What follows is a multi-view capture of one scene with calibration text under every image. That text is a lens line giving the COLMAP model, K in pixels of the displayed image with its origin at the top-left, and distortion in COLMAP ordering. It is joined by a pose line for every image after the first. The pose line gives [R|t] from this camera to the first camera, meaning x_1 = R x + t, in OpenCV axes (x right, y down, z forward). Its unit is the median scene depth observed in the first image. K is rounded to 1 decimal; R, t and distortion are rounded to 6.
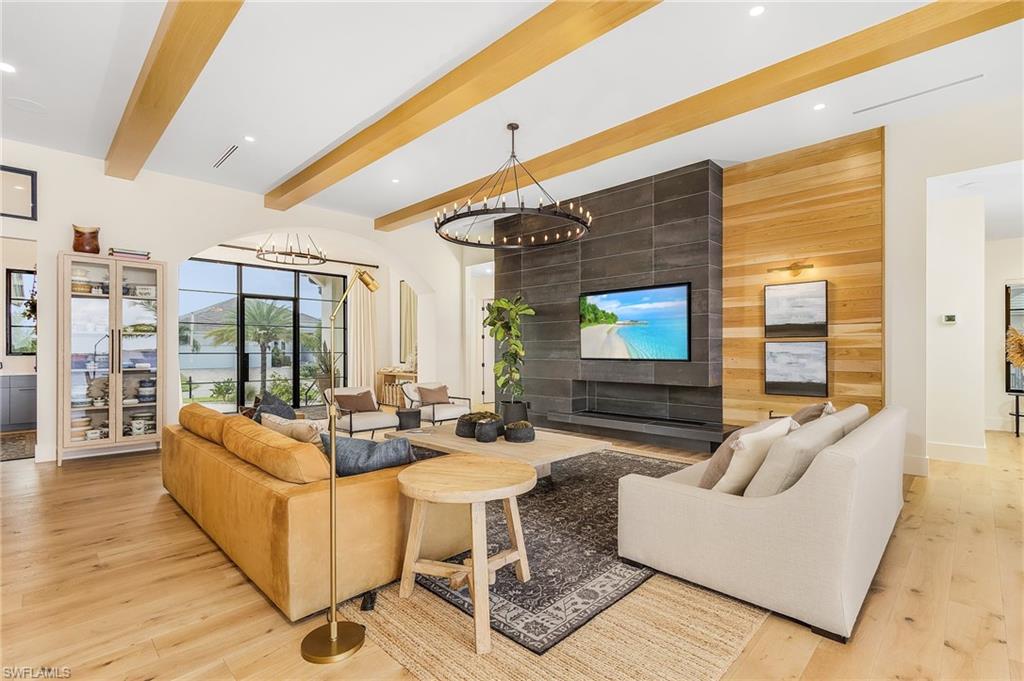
lens RADIAL K [[466.5, 0, 516.8], [0, 466.5, 345.9], [0, 0, 1]] dist [0.018275, -0.000166]
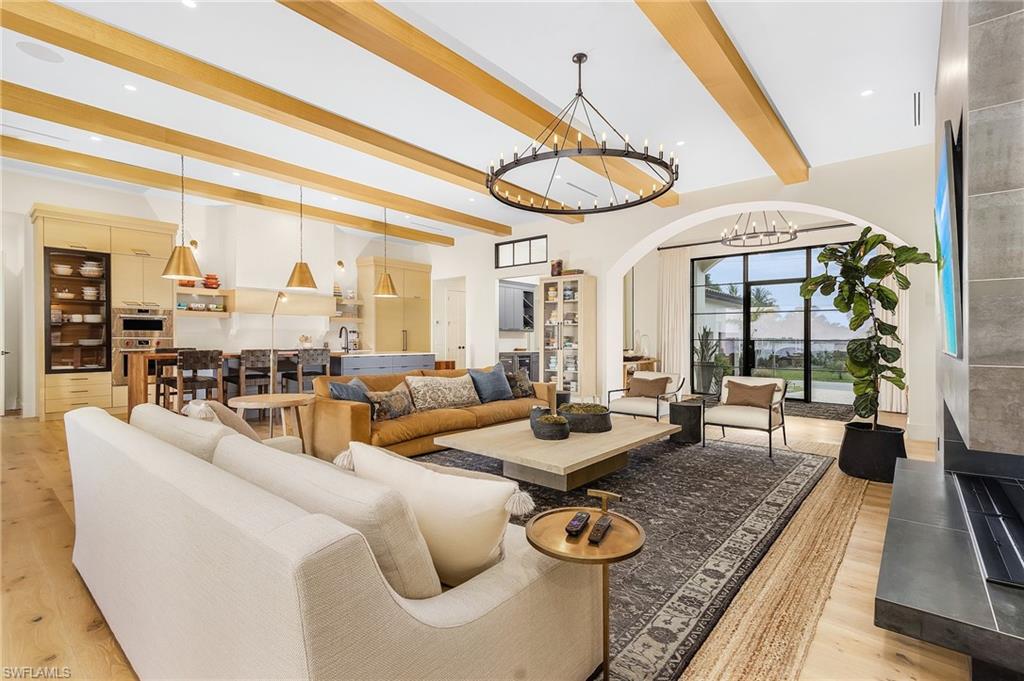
lens RADIAL K [[468.4, 0, 513.1], [0, 468.4, 338.1], [0, 0, 1]] dist [0.018852, 0.000227]
pose [[0.065407, 0.000566, -0.997859, 0.640770], [-0.000485, 1.000000, 0.000535, 0.017276], [0.997859, 0.000449, 0.065407, 0.658113]]
